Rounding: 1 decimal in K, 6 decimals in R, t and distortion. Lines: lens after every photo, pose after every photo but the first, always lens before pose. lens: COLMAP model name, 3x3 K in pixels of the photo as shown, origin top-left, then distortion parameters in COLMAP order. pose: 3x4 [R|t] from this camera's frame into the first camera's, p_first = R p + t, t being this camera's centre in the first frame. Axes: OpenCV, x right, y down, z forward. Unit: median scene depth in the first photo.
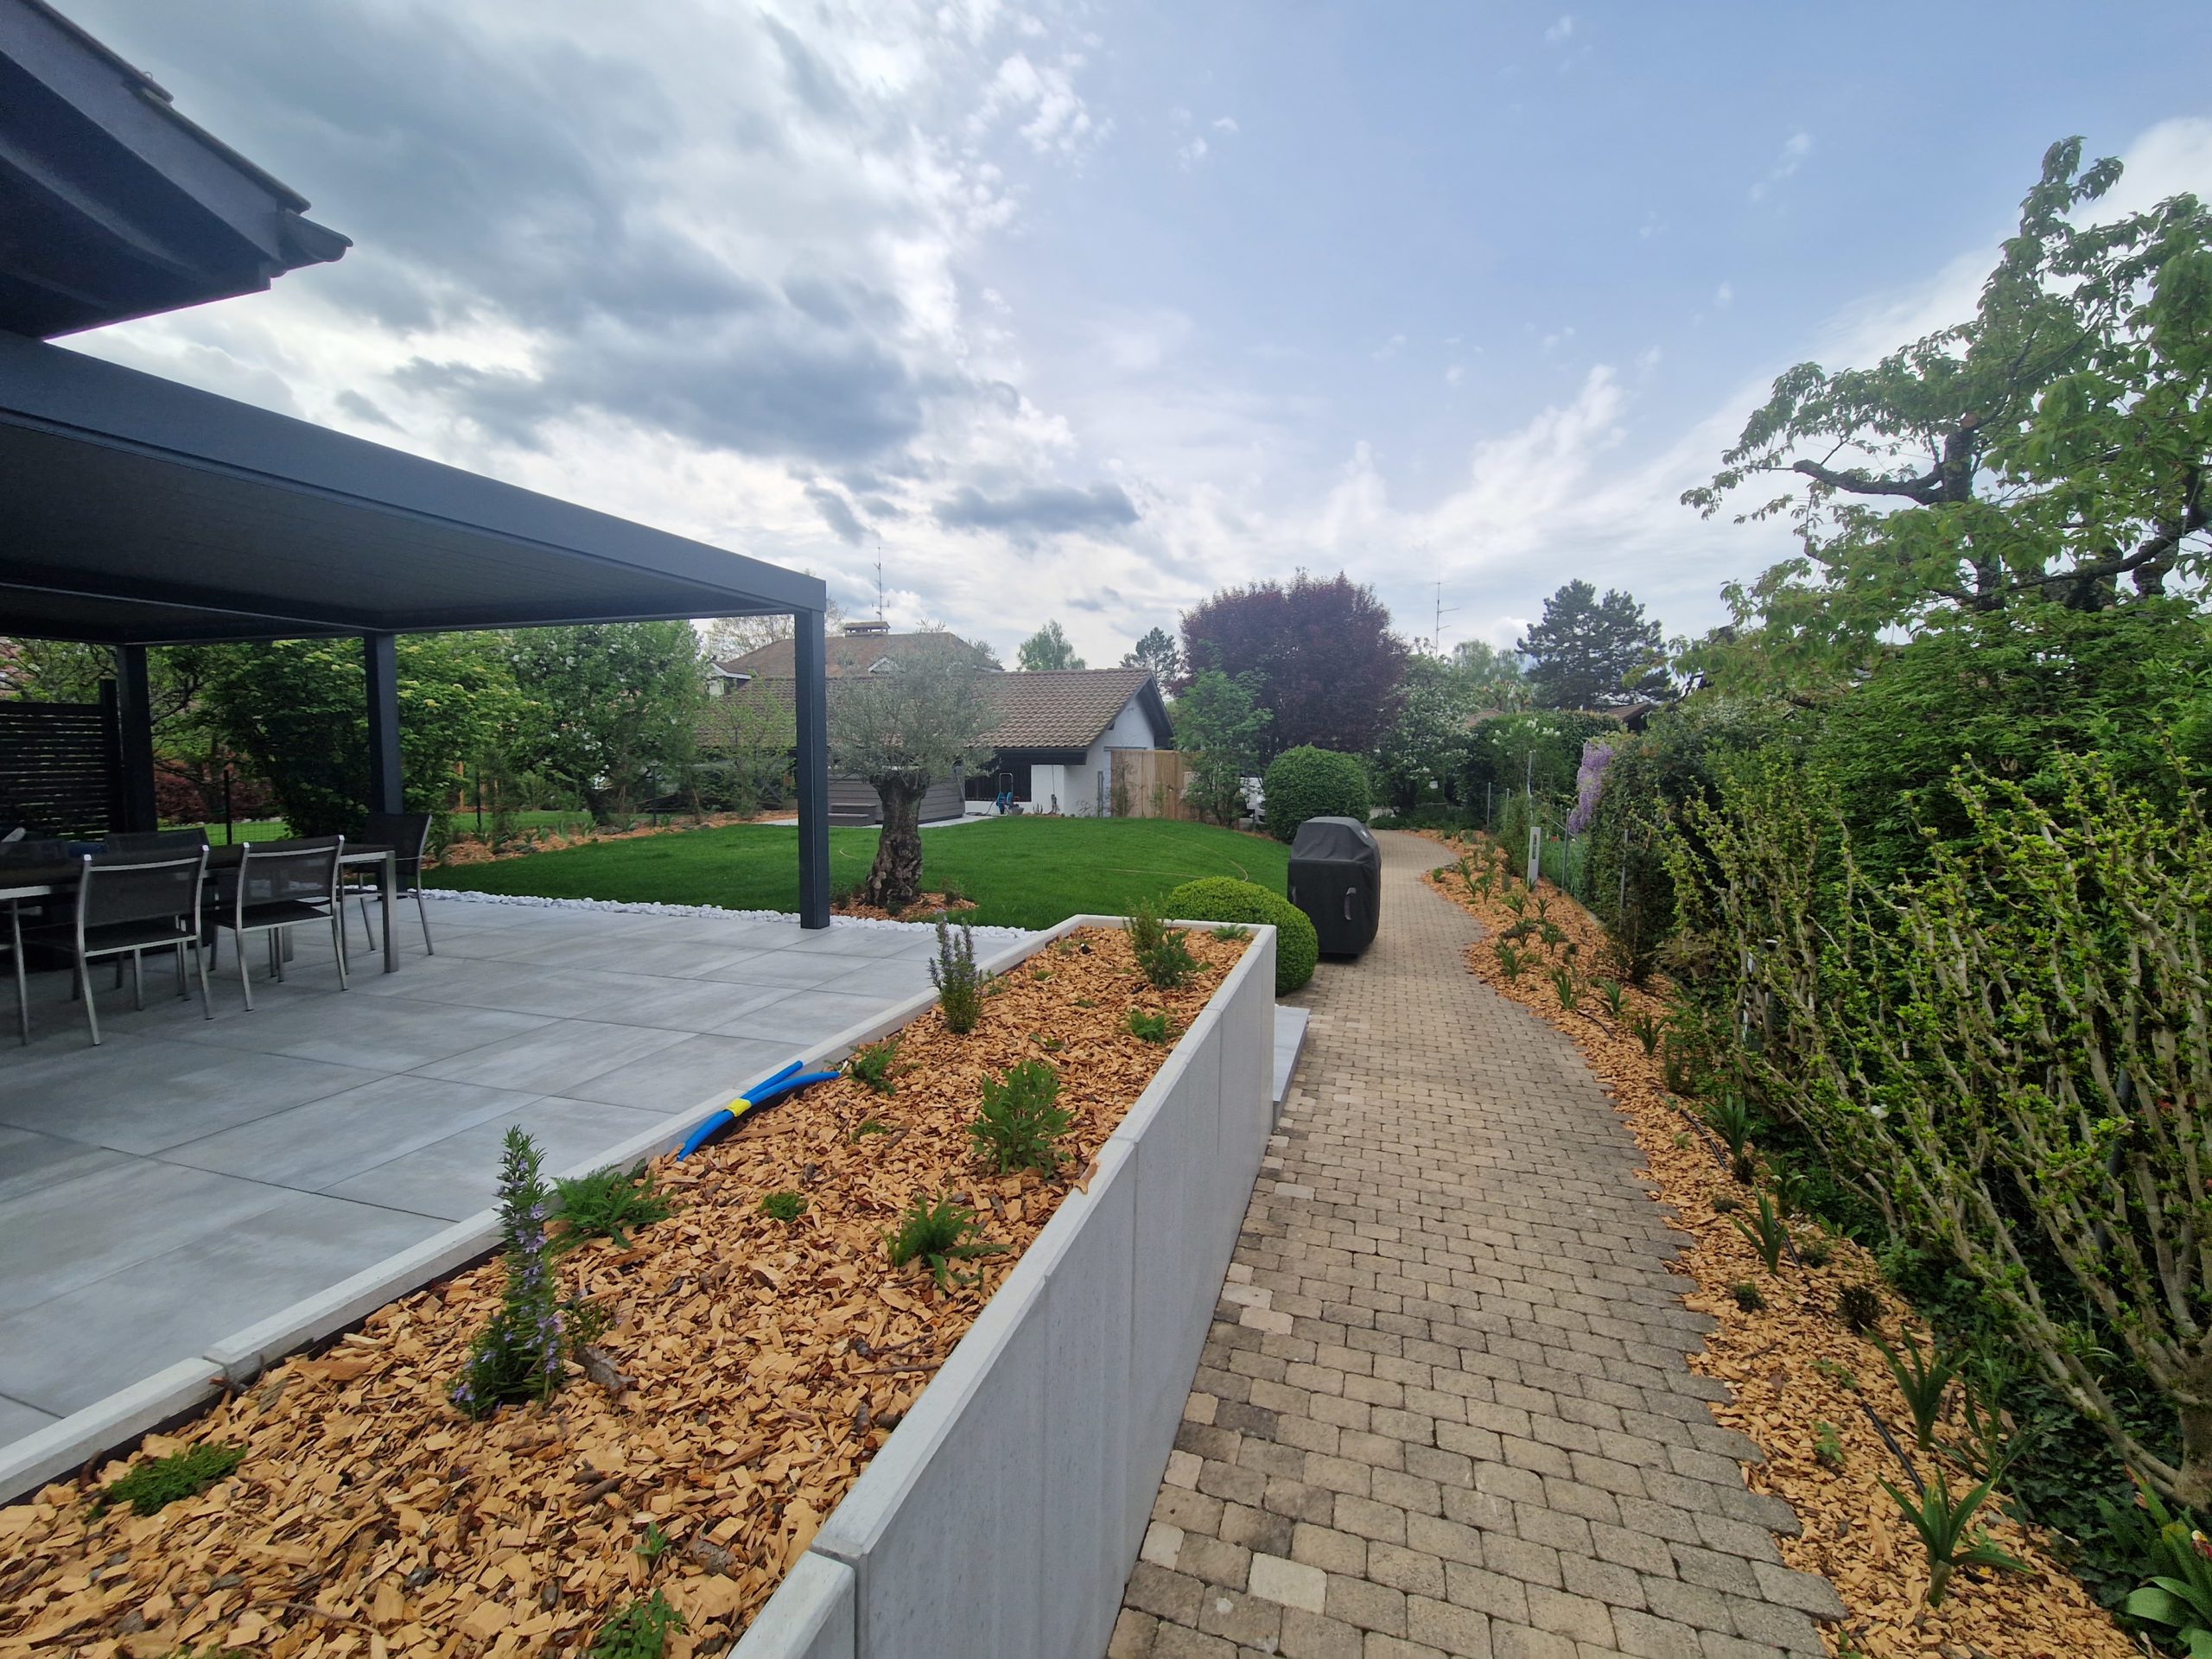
lens RADIAL K [[897.7, 0, 1113.5], [0, 897.7, 814.3], [0, 0, 1]] dist [-0.005977, 0.000420]
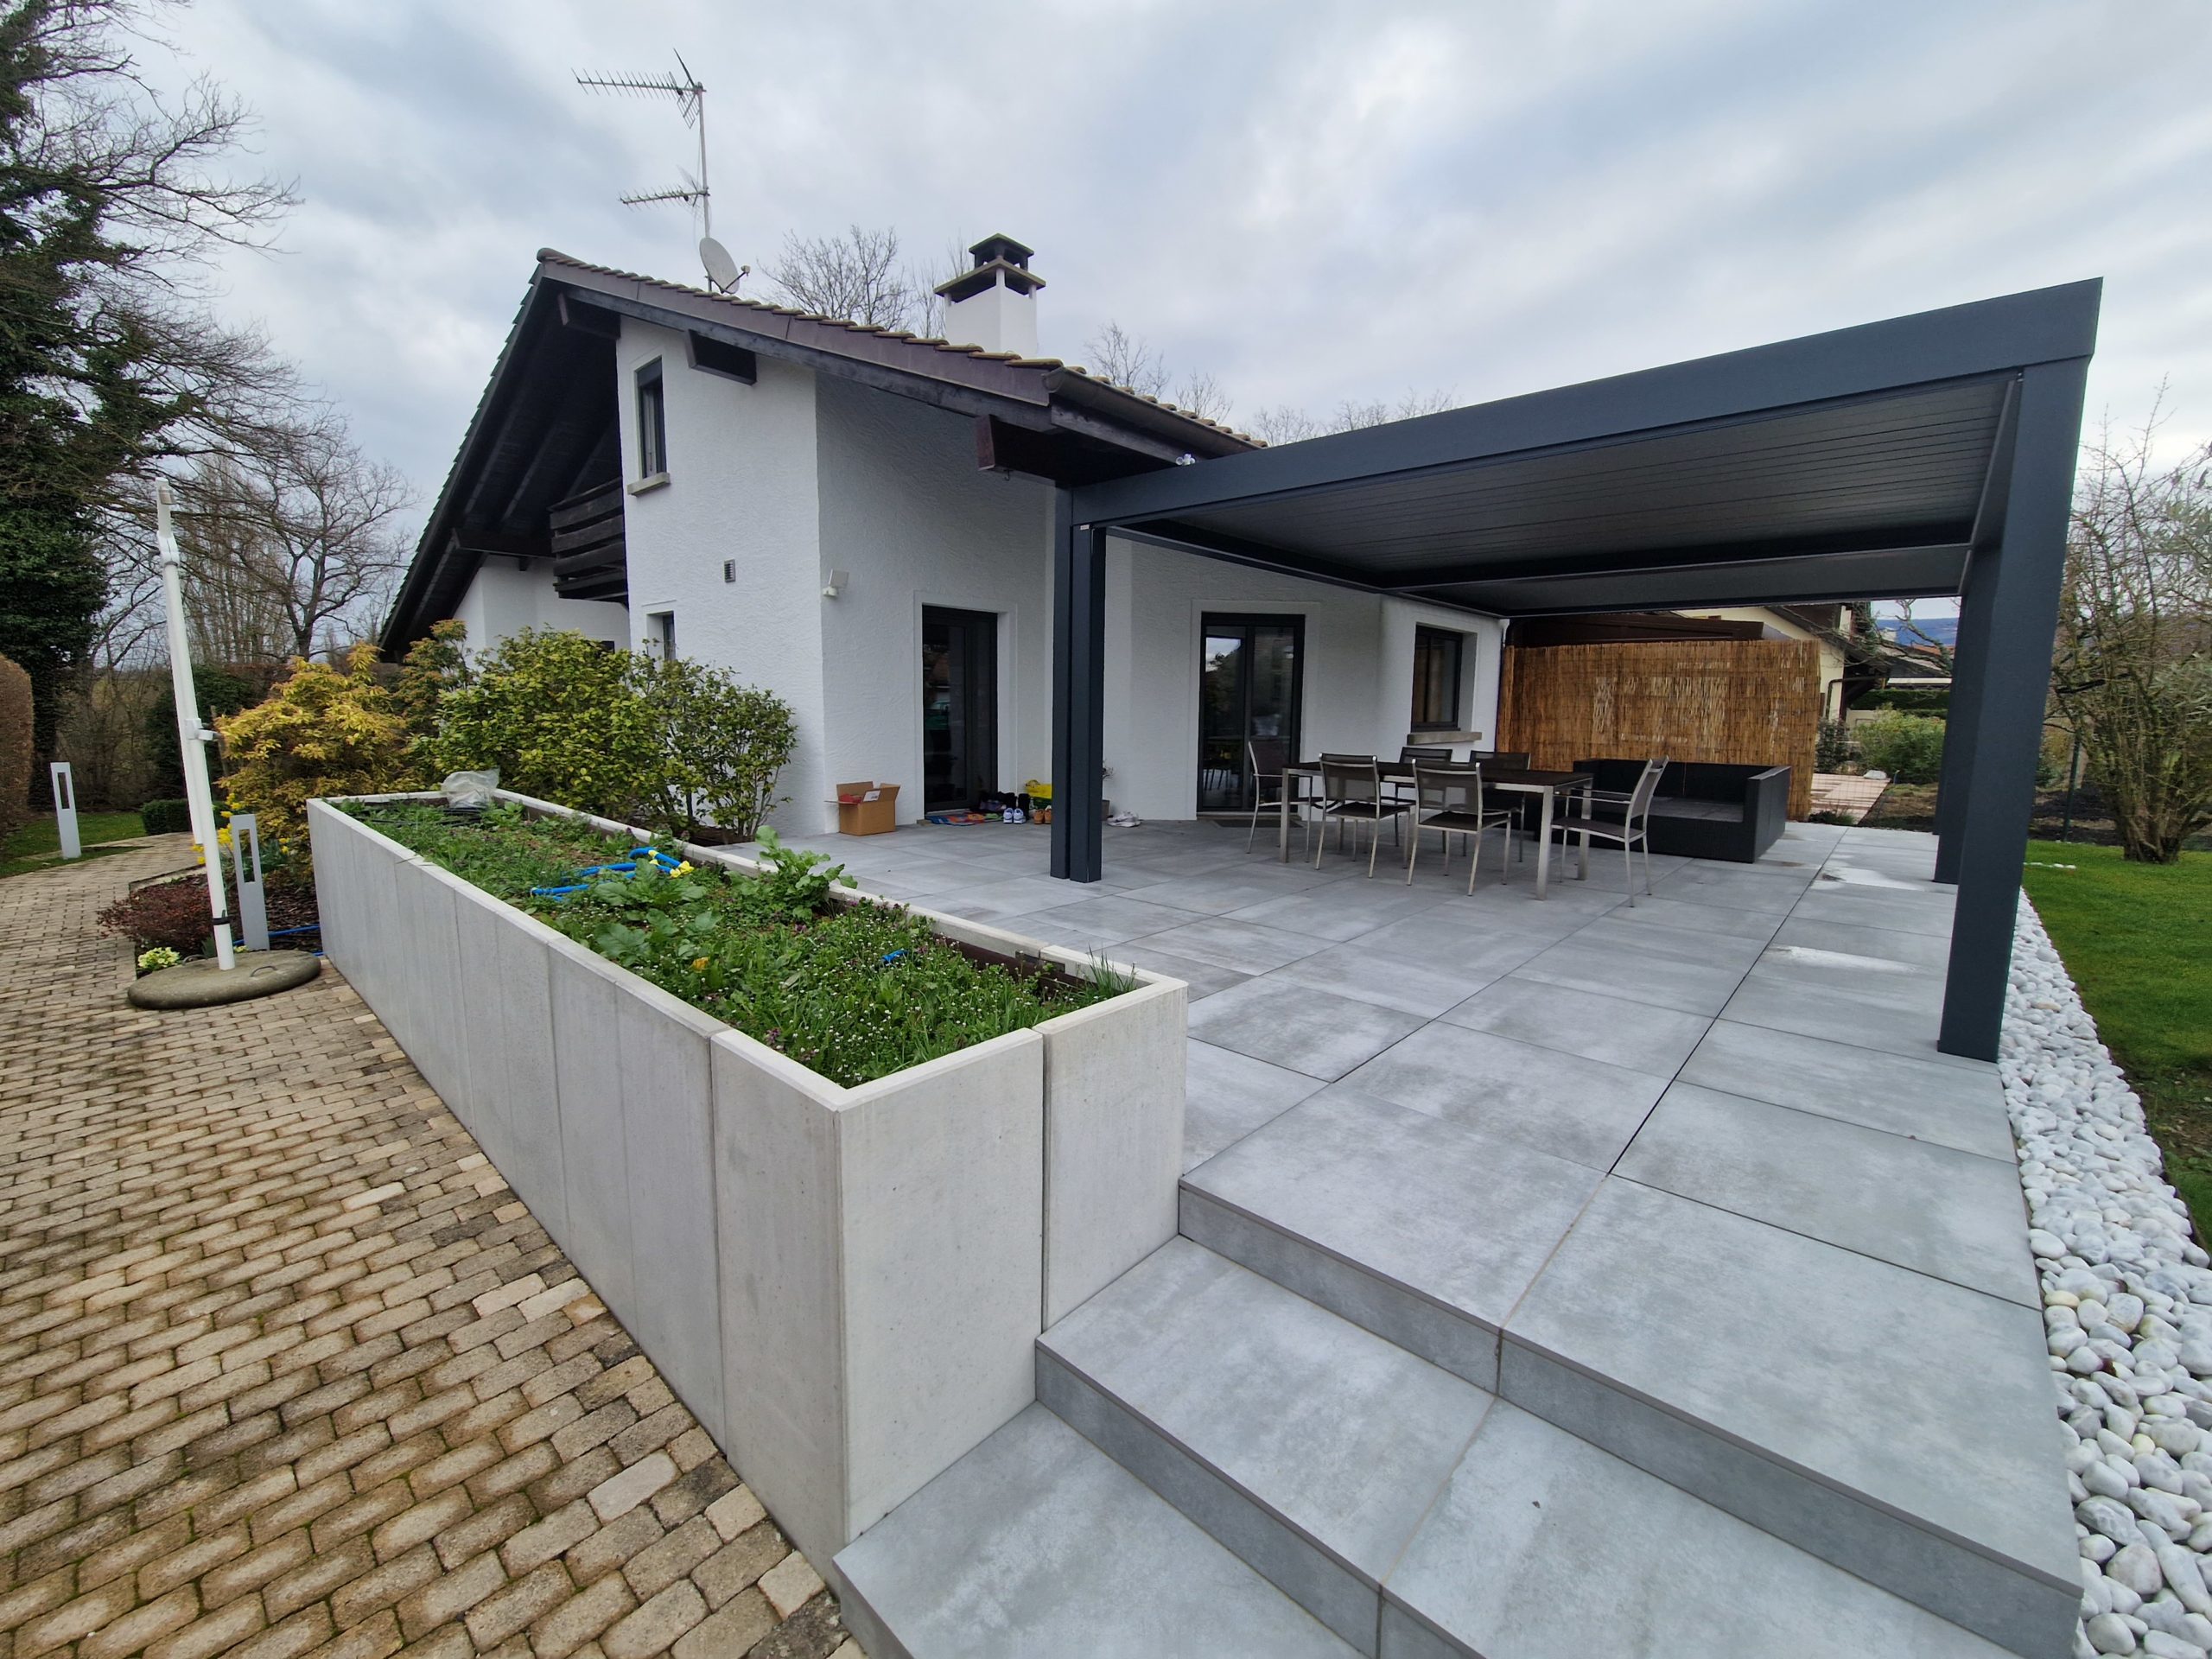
lens RADIAL K [[897.7, 0, 1104.3], [0, 897.7, 828.5], [0, 0, 1]] dist [-0.005977, 0.000420]
pose [[-0.425323, 0.113483, -0.897899, 0.506769], [-0.090537, 0.981796, 0.166973, -0.060709], [0.900502, 0.152310, -0.407306, 1.398336]]
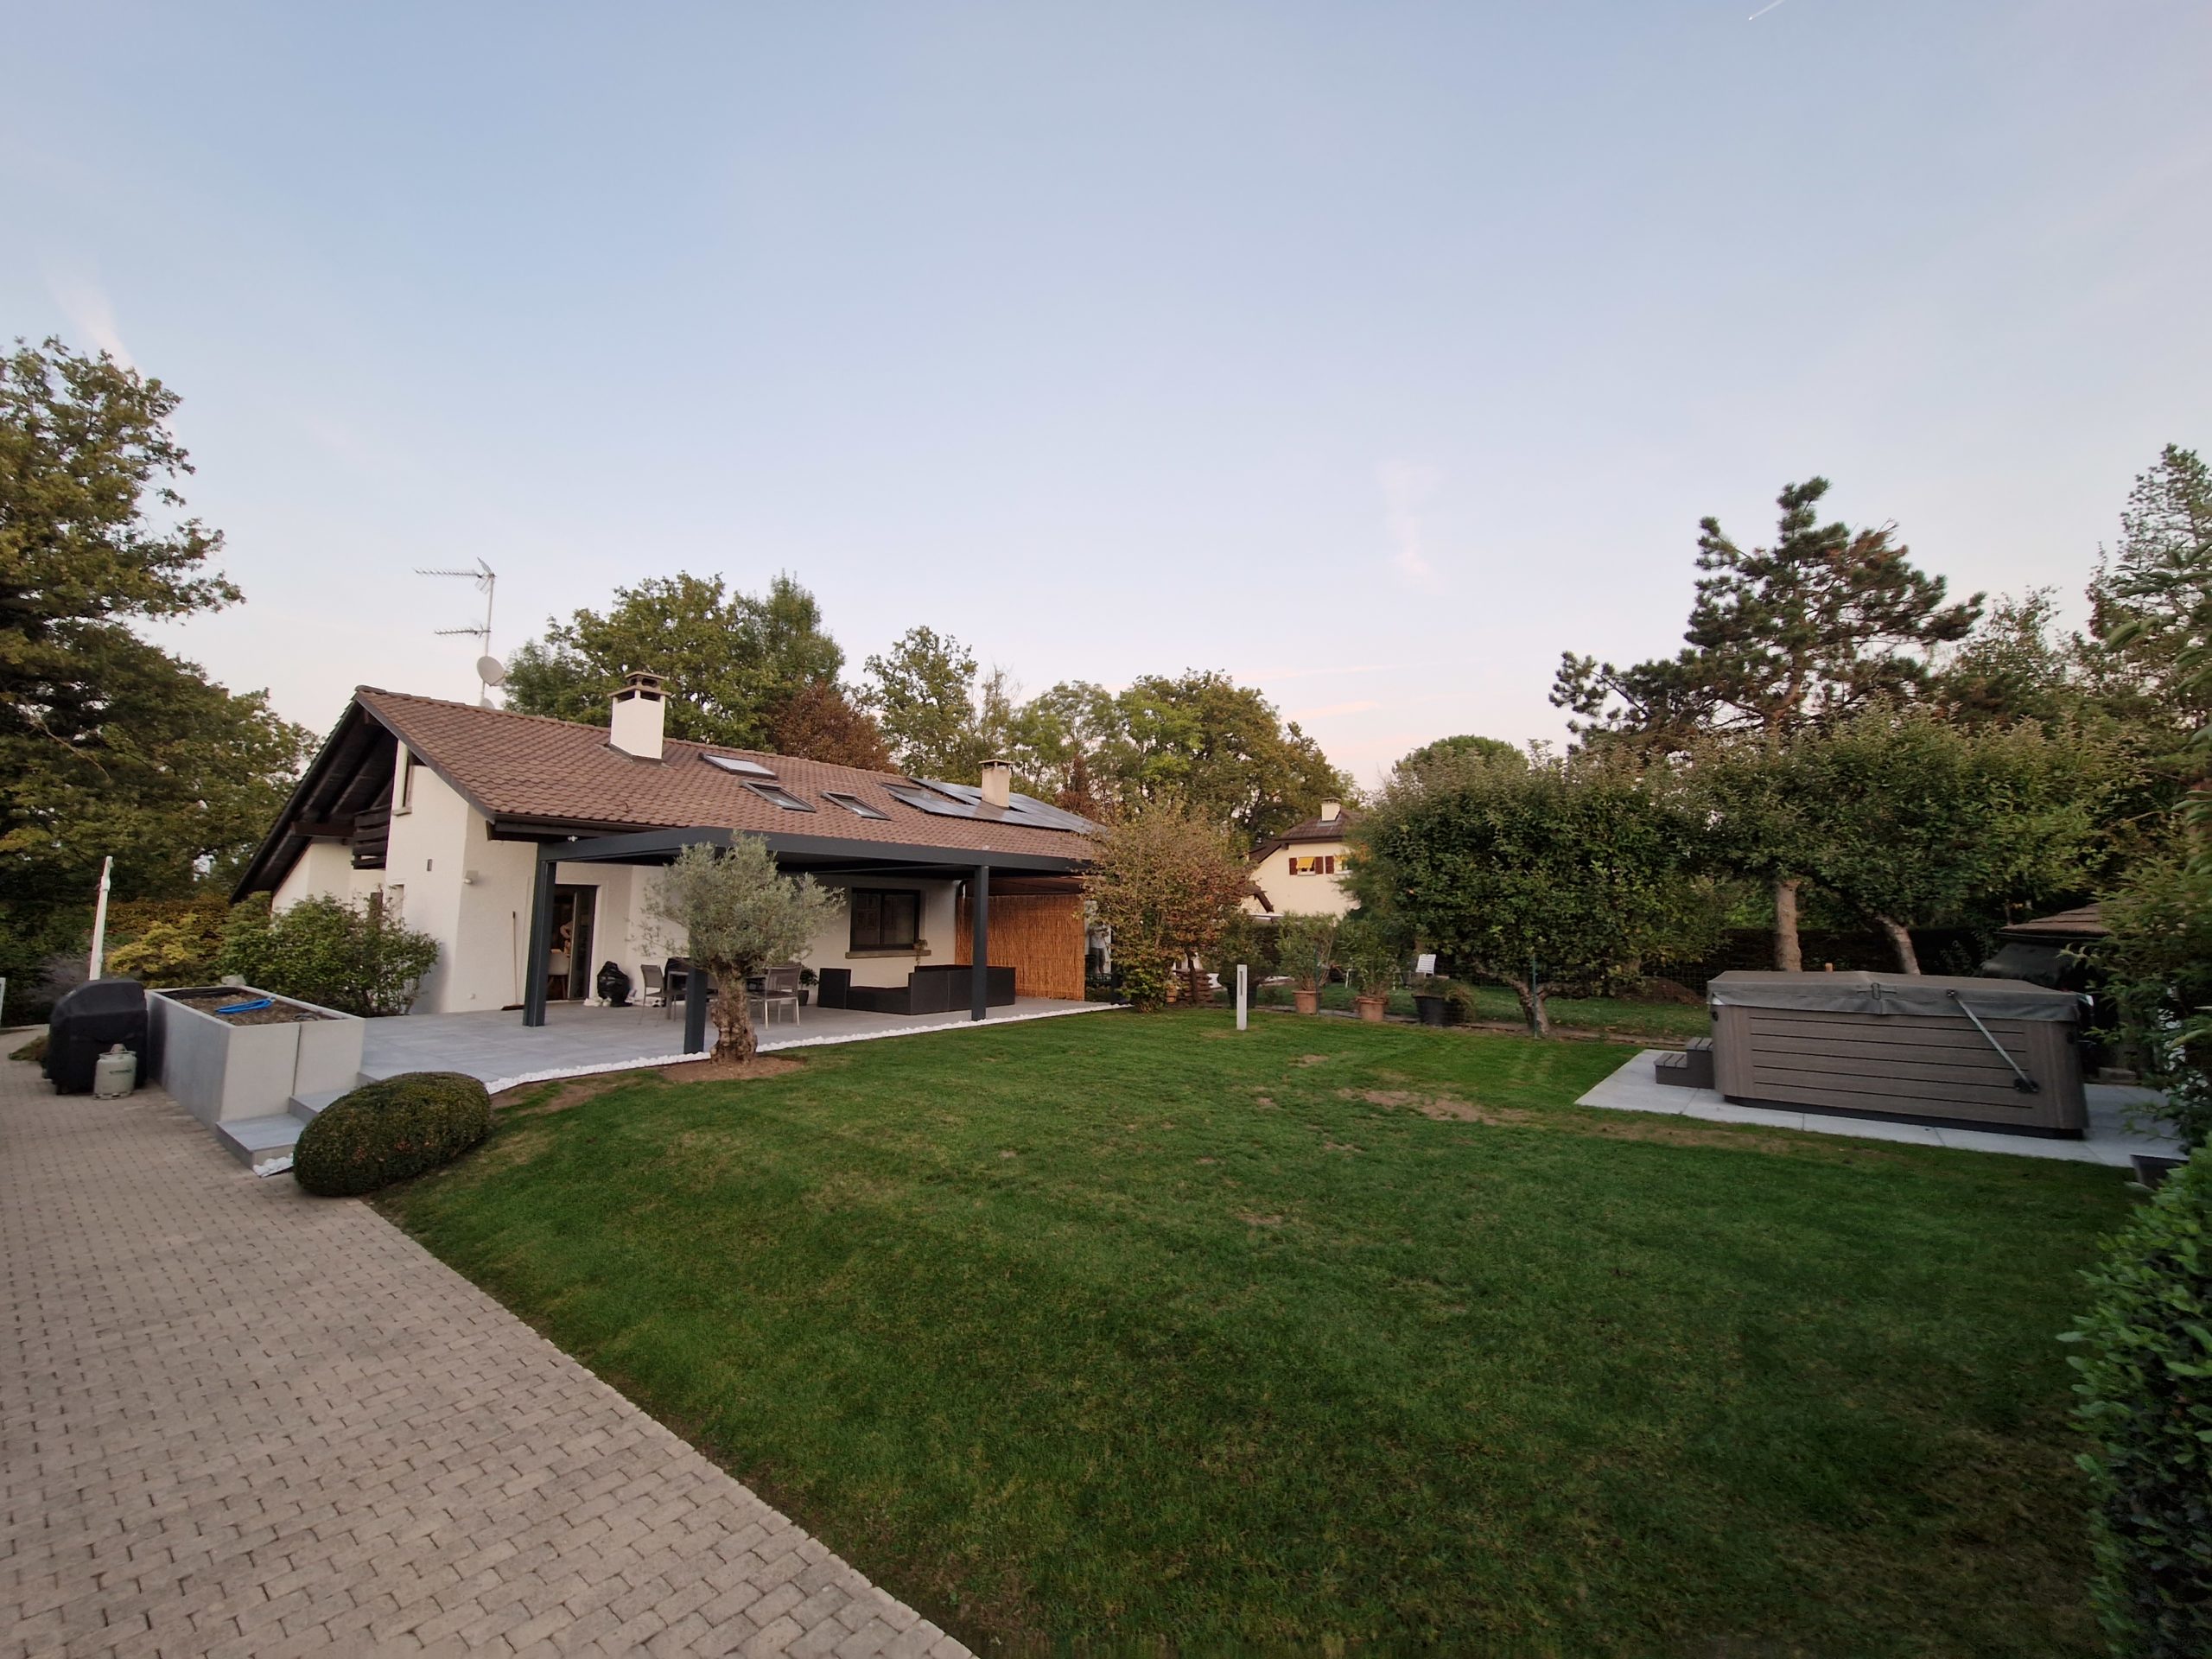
lens RADIAL K [[897.7, 0, 1109.1], [0, 897.7, 818.7], [0, 0, 1]] dist [-0.005977, 0.000420]
pose [[-0.353125, -0.109389, -0.929159, 1.183378], [-0.080144, 0.993027, -0.086450, -0.249777], [0.932137, 0.043938, -0.359430, 3.062743]]
